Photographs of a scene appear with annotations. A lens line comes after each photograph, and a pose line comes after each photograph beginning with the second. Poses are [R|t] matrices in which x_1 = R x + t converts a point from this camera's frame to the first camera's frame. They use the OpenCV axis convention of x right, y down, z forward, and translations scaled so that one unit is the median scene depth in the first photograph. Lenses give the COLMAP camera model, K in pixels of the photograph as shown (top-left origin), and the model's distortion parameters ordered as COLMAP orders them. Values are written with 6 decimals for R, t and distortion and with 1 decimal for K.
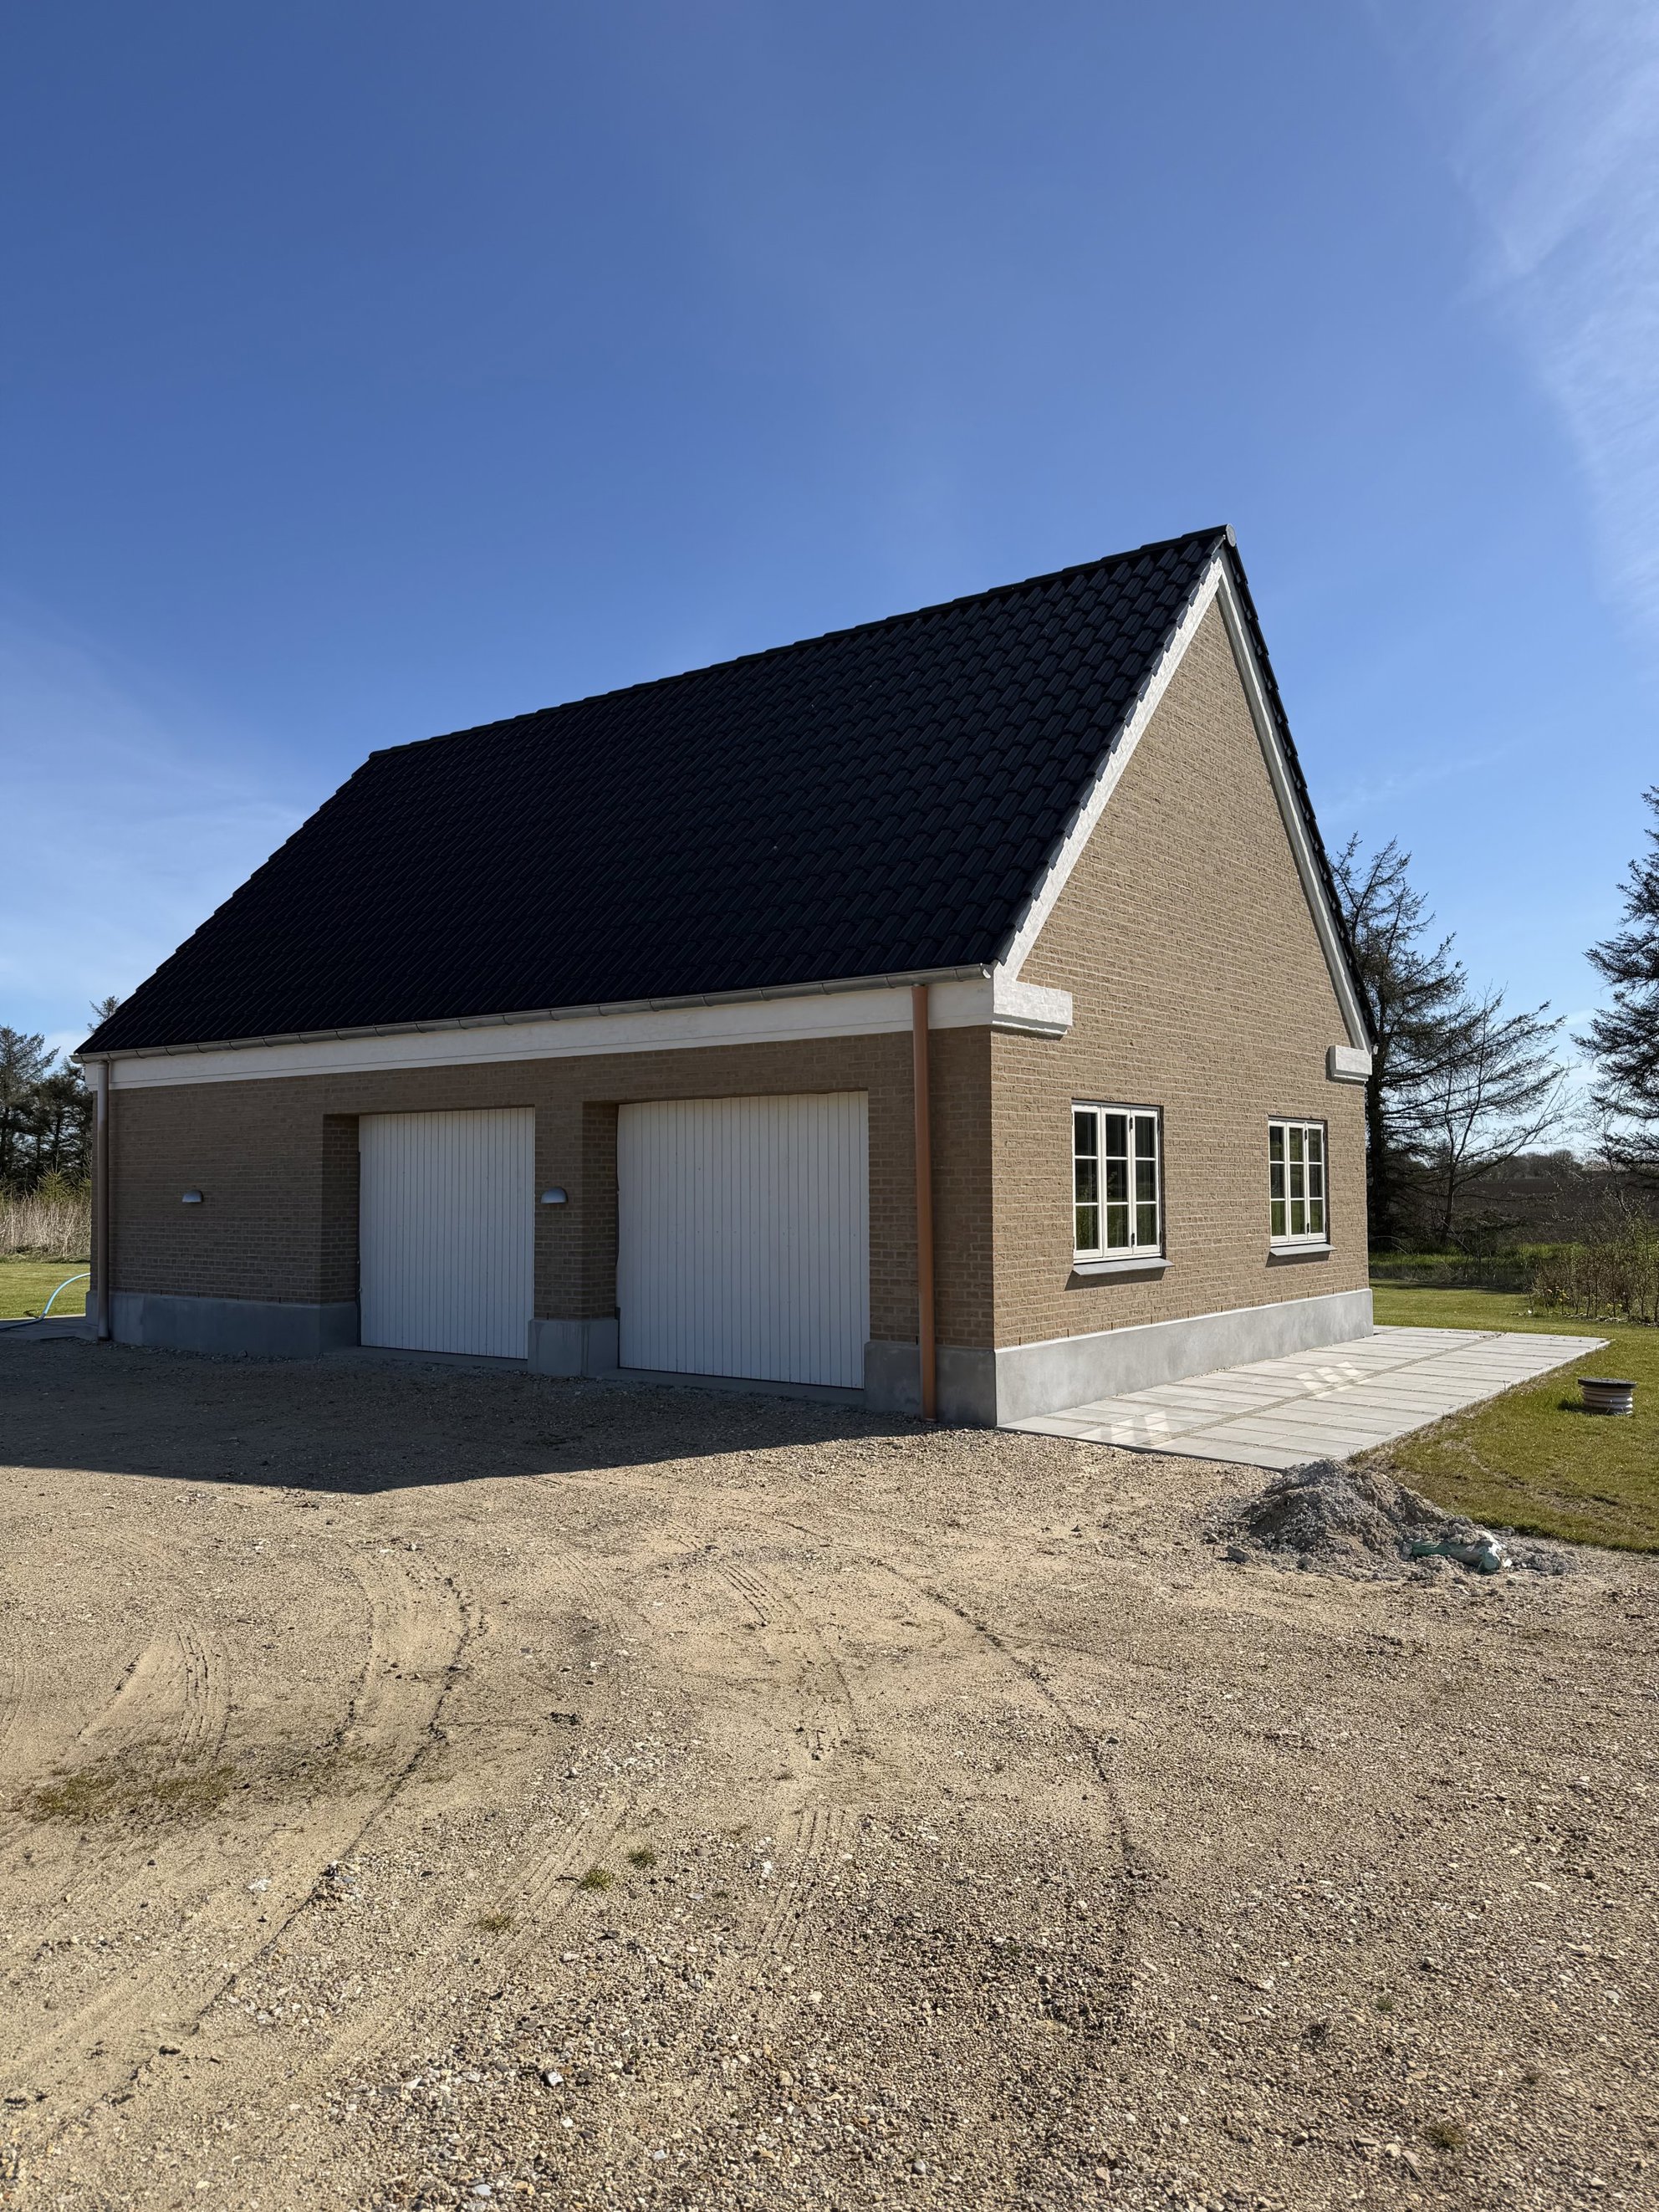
lens RADIAL K [[1543.4, 0, 829.5], [0, 1543.4, 1106.0], [0, 0, 1]] dist [0.100661, -0.142977]
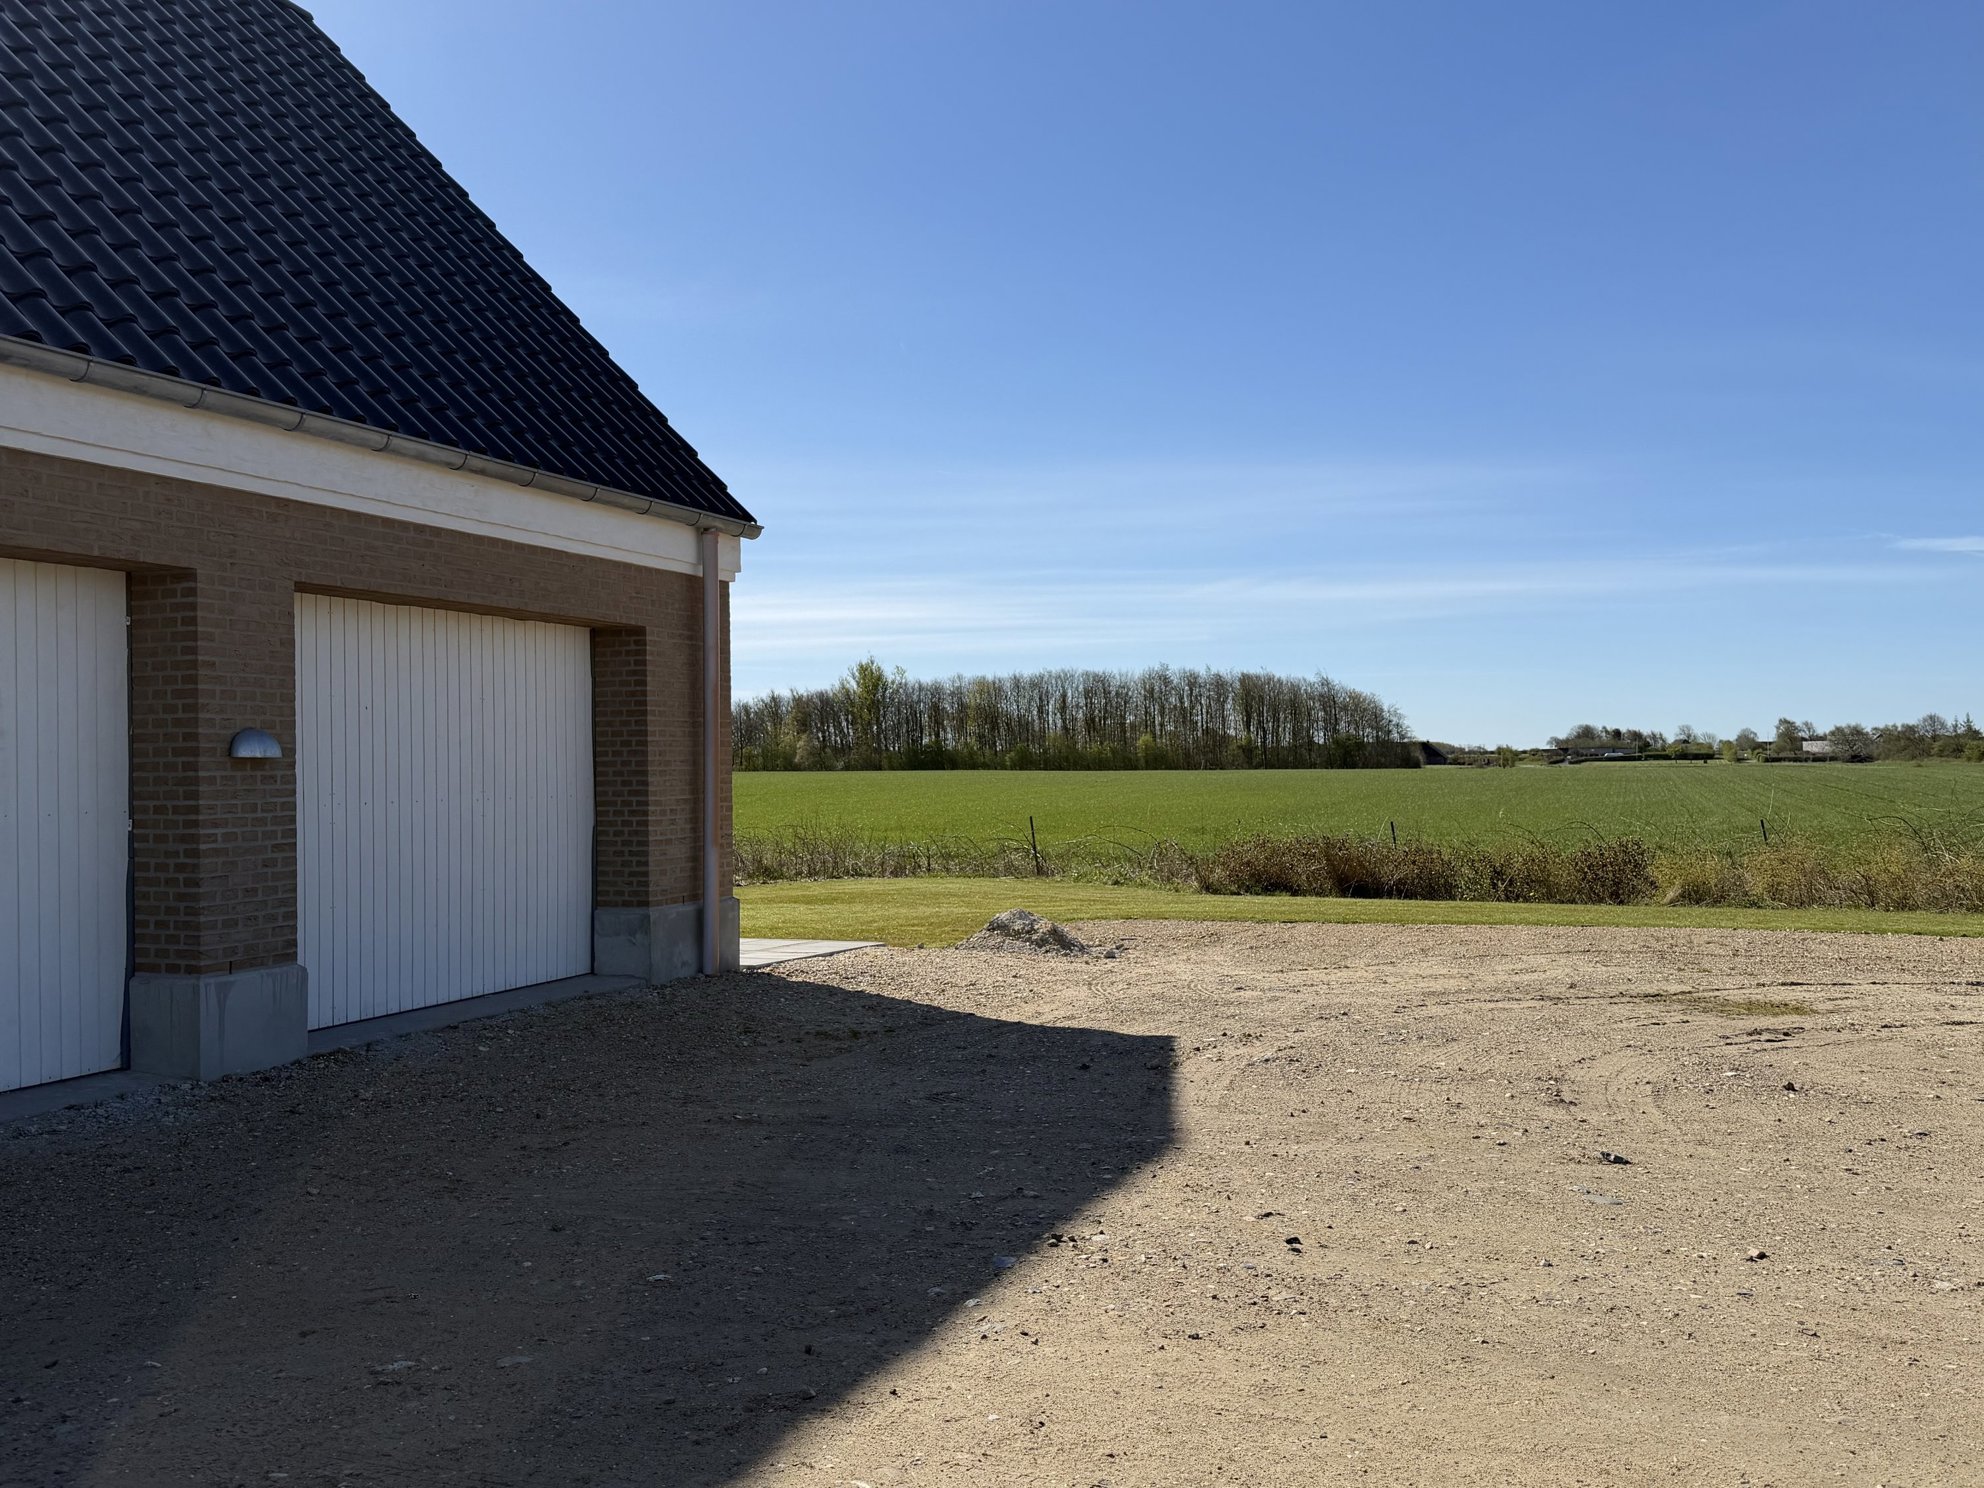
lens RADIAL K [[1698.9, 0, 992.0], [0, 1698.9, 744.0], [0, 0, 1]] dist [0.090962, -0.006673]
pose [[-0.254733, 0.021431, 0.966774, -0.899440], [-0.031003, 0.999059, -0.030316, 0.073176], [-0.966514, -0.037696, -0.253829, 0.973174]]
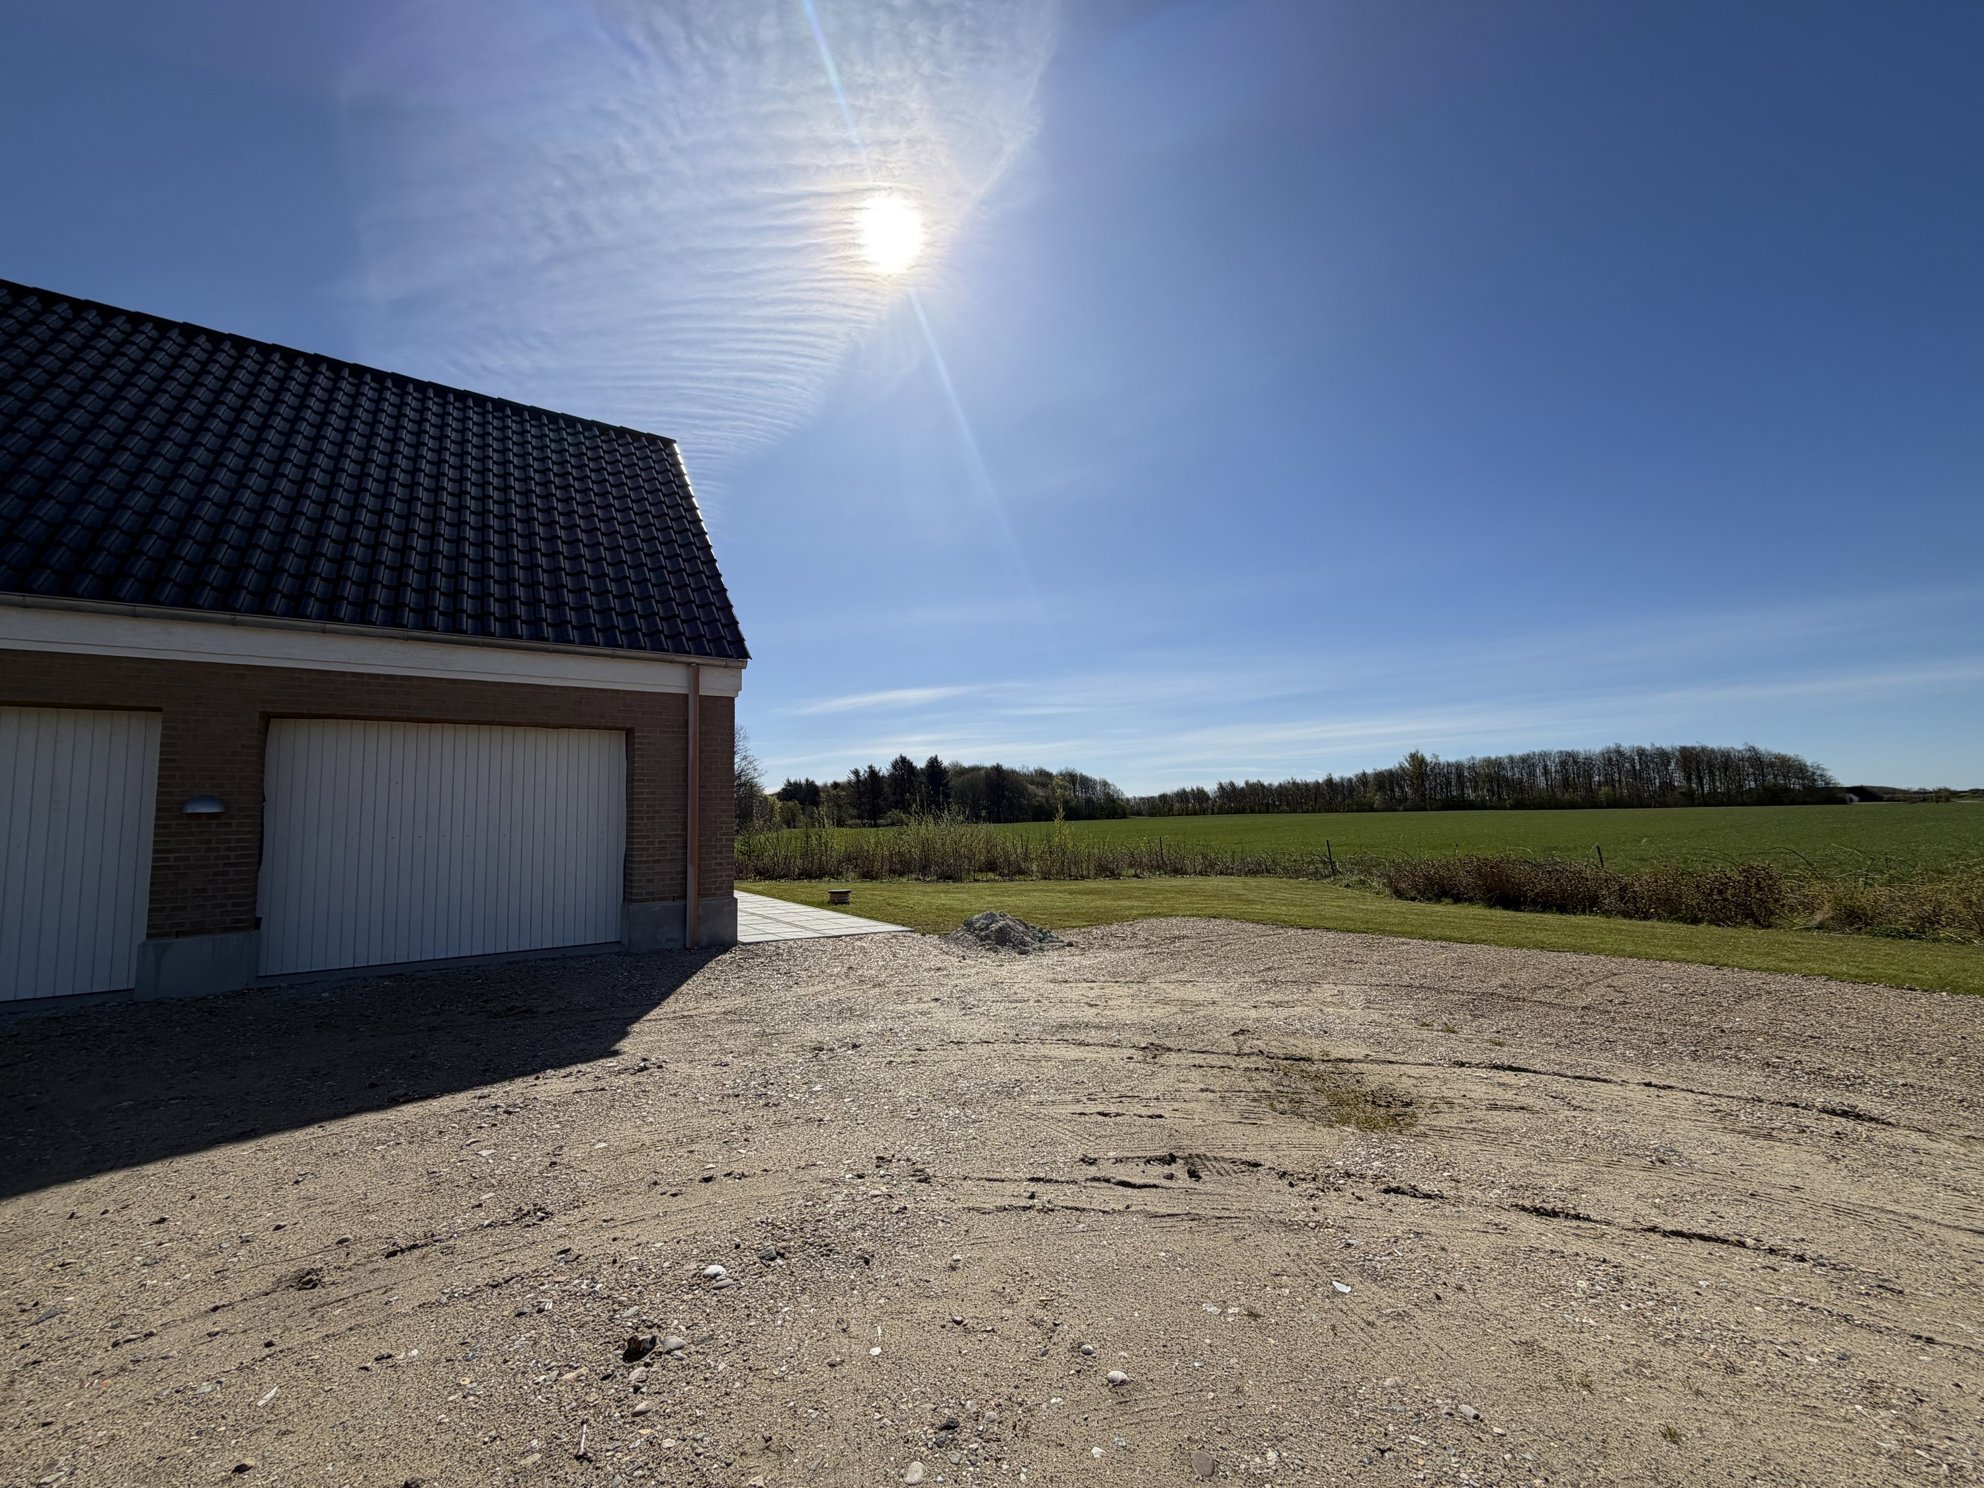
lens RADIAL K [[792.6, 0, 992.0], [0, 792.6, 744.0], [0, 0, 1]] dist [-0.001055, -0.000237]
pose [[0.337079, 0.088279, 0.937328, -0.511514], [-0.022519, 0.996065, -0.085713, 0.054774], [-0.941207, 0.007785, 0.337740, 0.404266]]
